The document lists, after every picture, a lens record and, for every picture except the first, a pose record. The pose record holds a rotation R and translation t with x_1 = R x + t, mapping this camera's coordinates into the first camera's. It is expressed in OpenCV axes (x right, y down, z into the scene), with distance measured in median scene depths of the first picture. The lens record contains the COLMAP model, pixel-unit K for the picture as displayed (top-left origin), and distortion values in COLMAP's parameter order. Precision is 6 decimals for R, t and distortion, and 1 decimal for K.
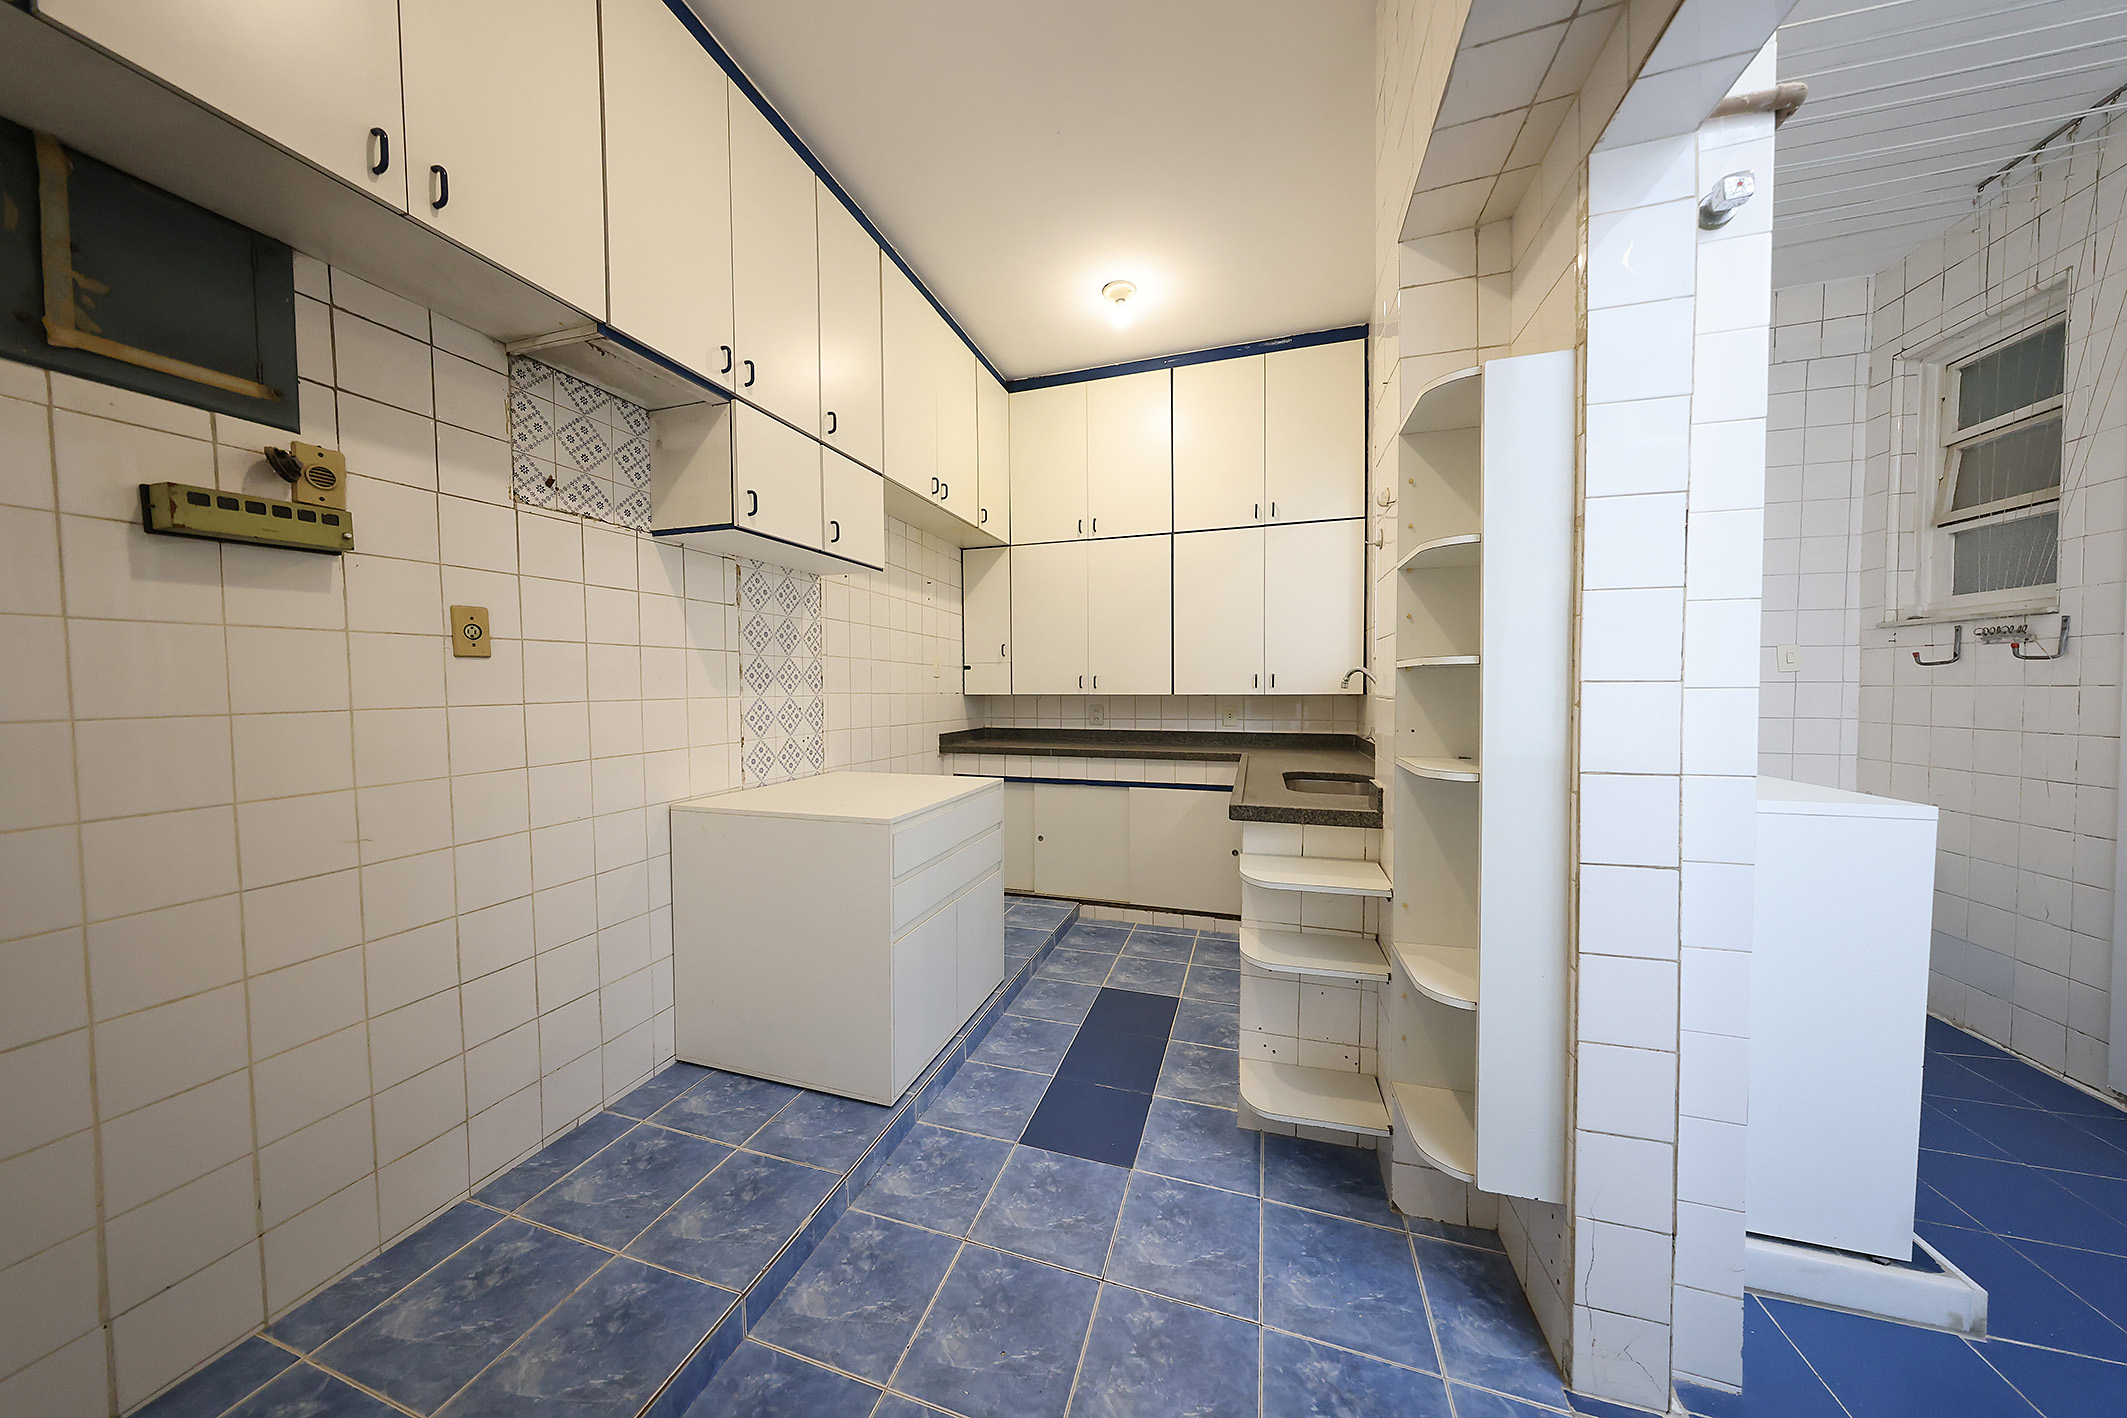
lens RADIAL K [[641.0, 0, 1063.4], [0, 641.0, 703.3], [0, 0, 1]] dist [0.000811, 0.000042]
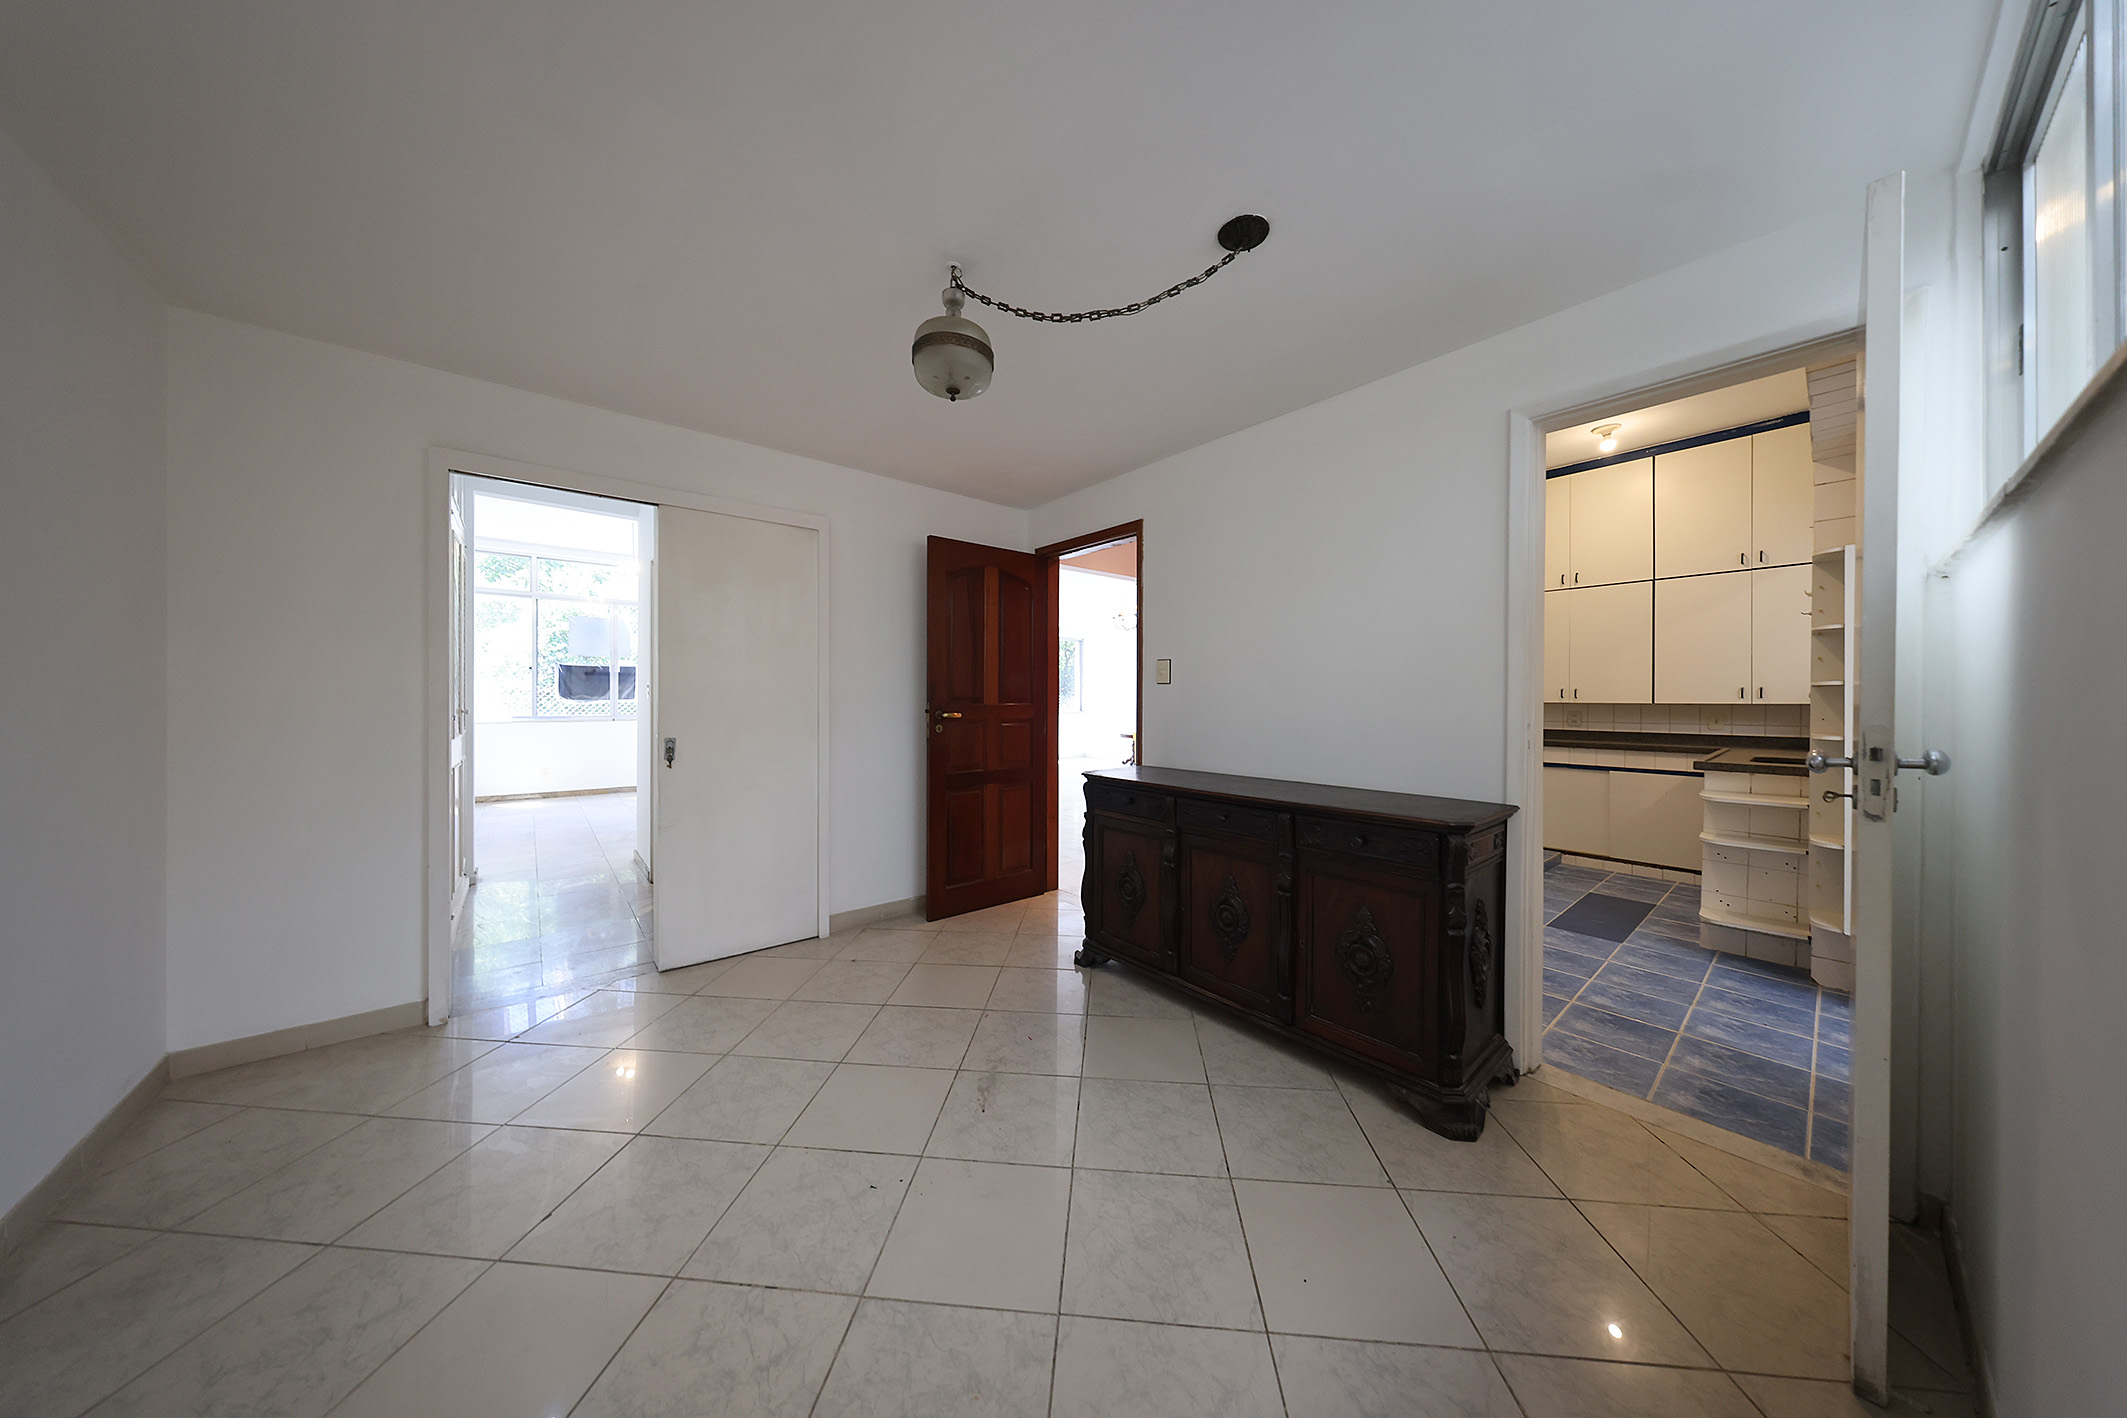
lens RADIAL K [[641.0, 0, 1063.4], [0, 641.0, 703.3], [0, 0, 1]] dist [0.000811, 0.000042]
pose [[0.838301, 0.009740, -0.545121, -0.229072], [-0.021543, 0.999651, -0.015269, 0.059795], [0.544782, 0.024544, 0.838219, -1.384382]]
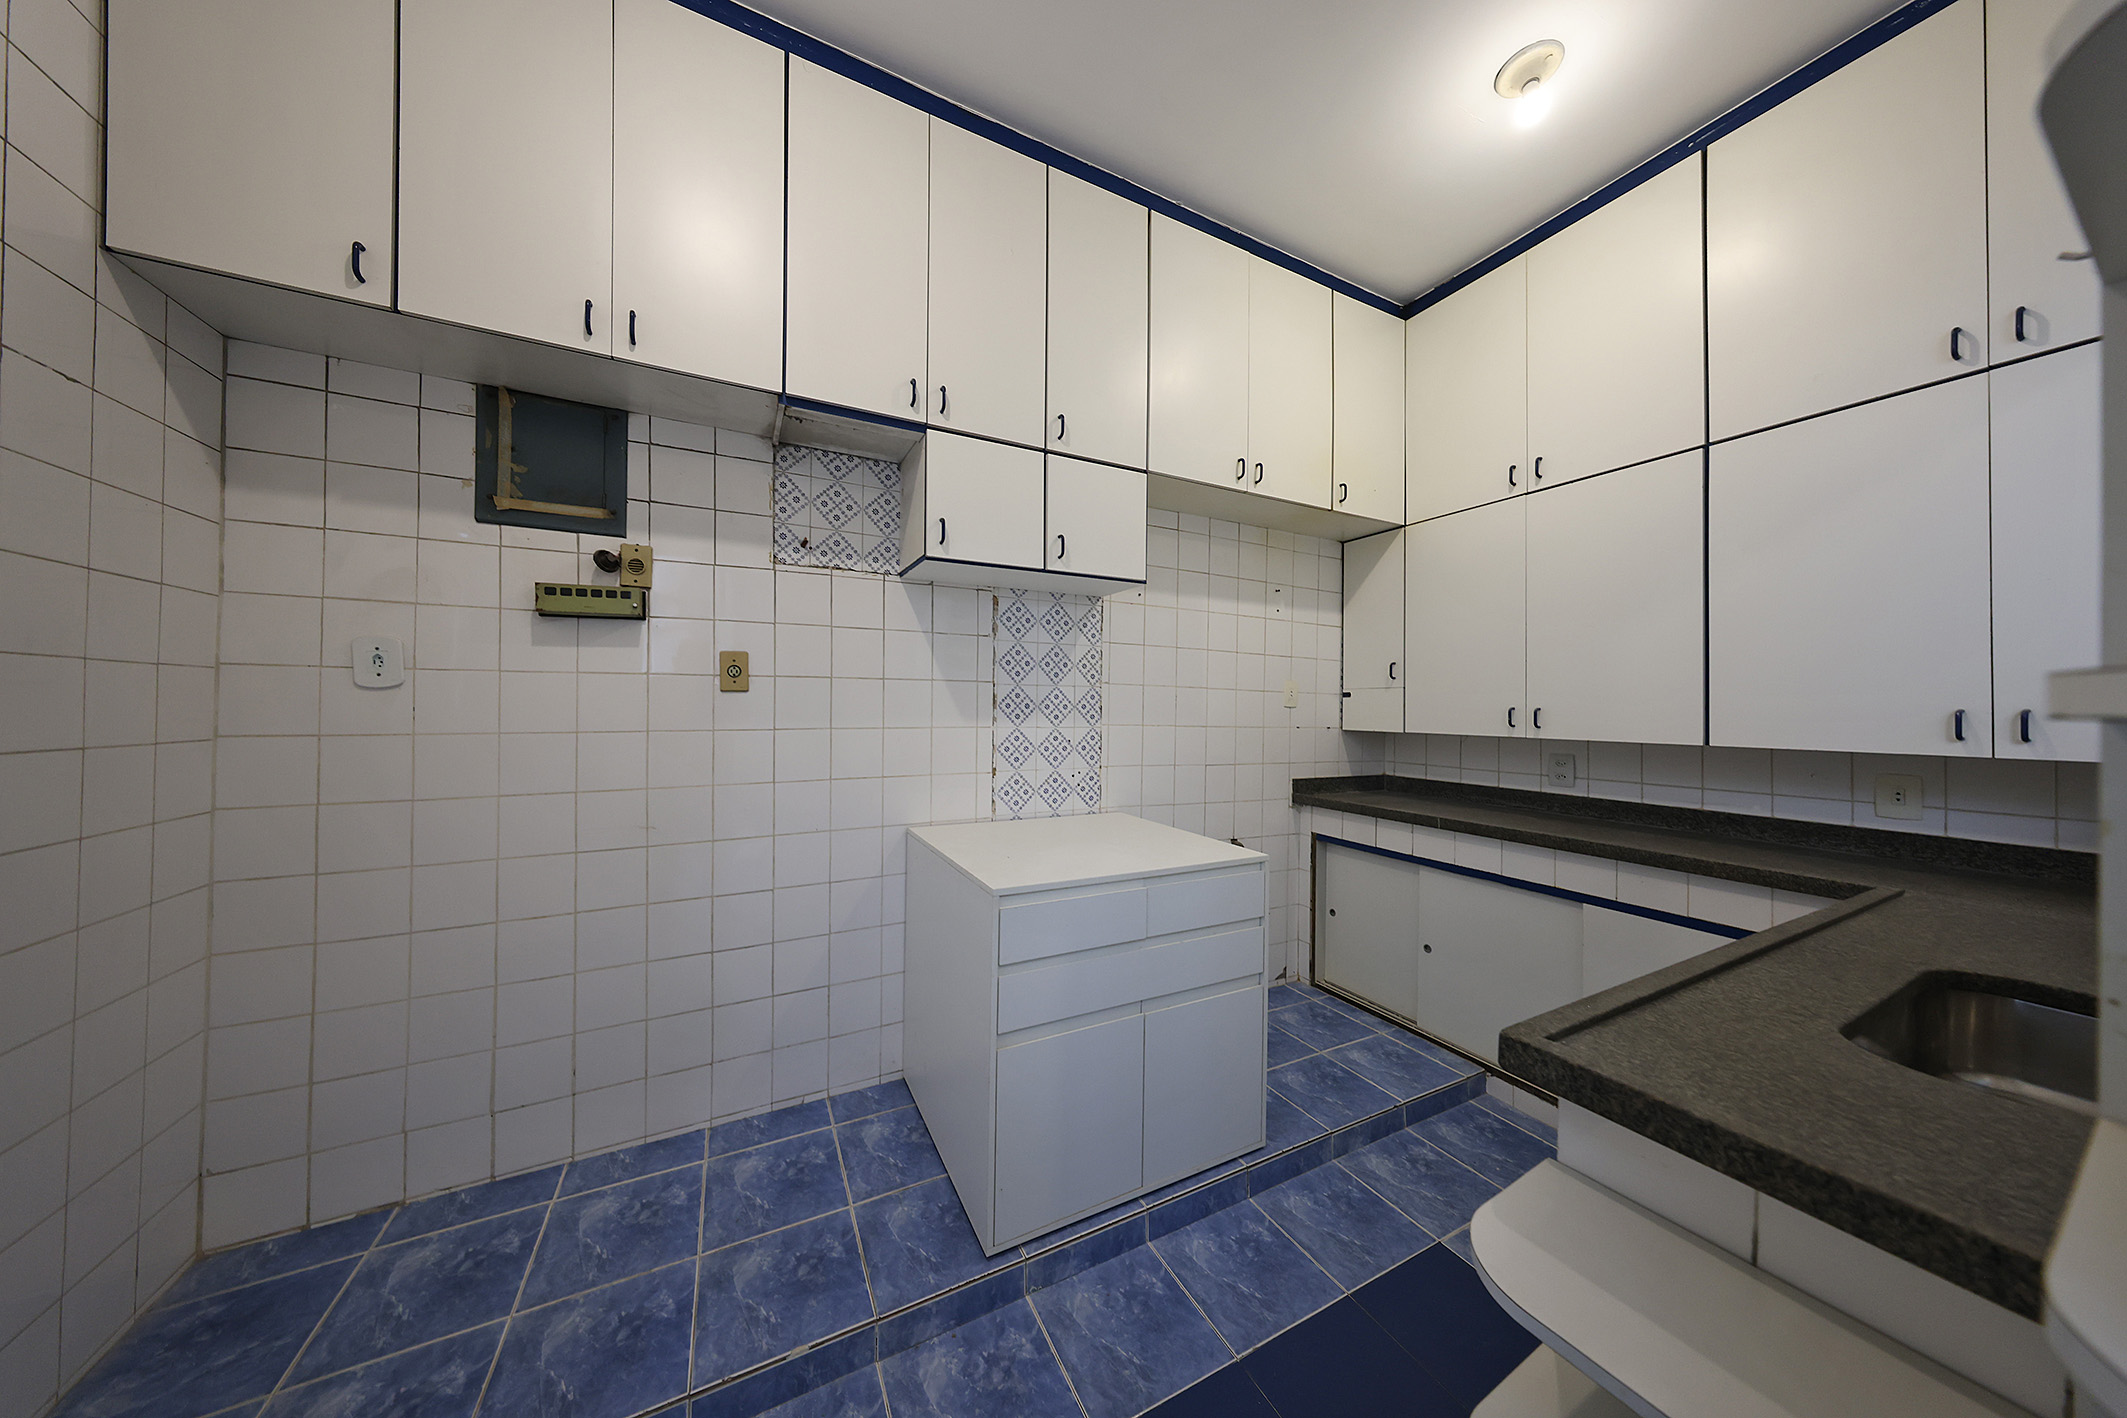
lens RADIAL K [[639.0, 0, 1068.5], [0, 639.0, 701.5], [0, 0, 1]] dist [0.005161, -0.000091]
pose [[0.699330, 0.008100, -0.714753, 0.341173], [-0.035644, 0.999087, -0.023553, -0.036478], [0.713910, 0.041949, 0.698980, 0.465599]]
